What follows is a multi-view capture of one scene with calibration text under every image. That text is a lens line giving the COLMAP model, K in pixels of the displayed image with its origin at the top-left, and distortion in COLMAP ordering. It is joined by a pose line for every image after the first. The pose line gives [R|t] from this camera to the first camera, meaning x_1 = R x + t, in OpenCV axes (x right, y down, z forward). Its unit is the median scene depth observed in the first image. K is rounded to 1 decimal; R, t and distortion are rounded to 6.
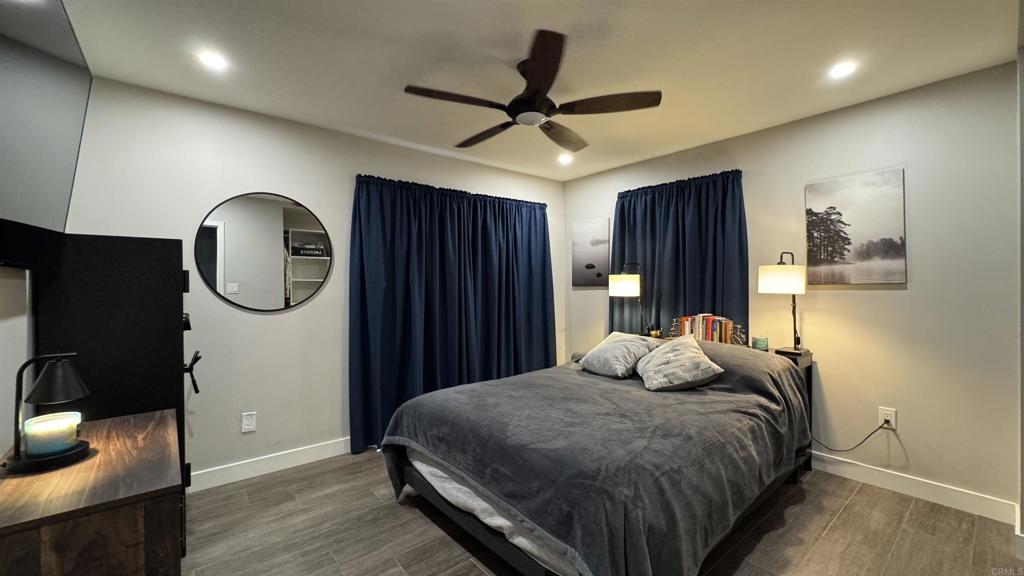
lens RADIAL K [[408.3, 0, 514.8], [0, 408.3, 284.4], [0, 0, 1]] dist [-0.008414, 0.001161]
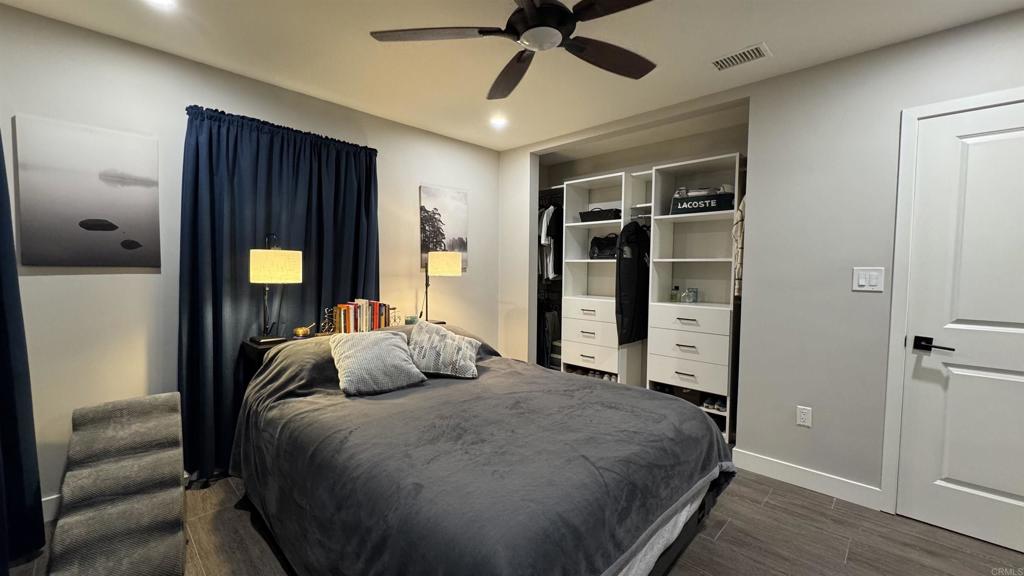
lens RADIAL K [[408.3, 0, 515.2], [0, 408.3, 284.0], [0, 0, 1]] dist [-0.008414, 0.001161]
pose [[-0.106692, -0.034552, 0.993692, -0.531434], [-0.014707, 0.999342, 0.033169, 0.003890], [-0.994183, -0.011075, -0.107129, 0.854318]]
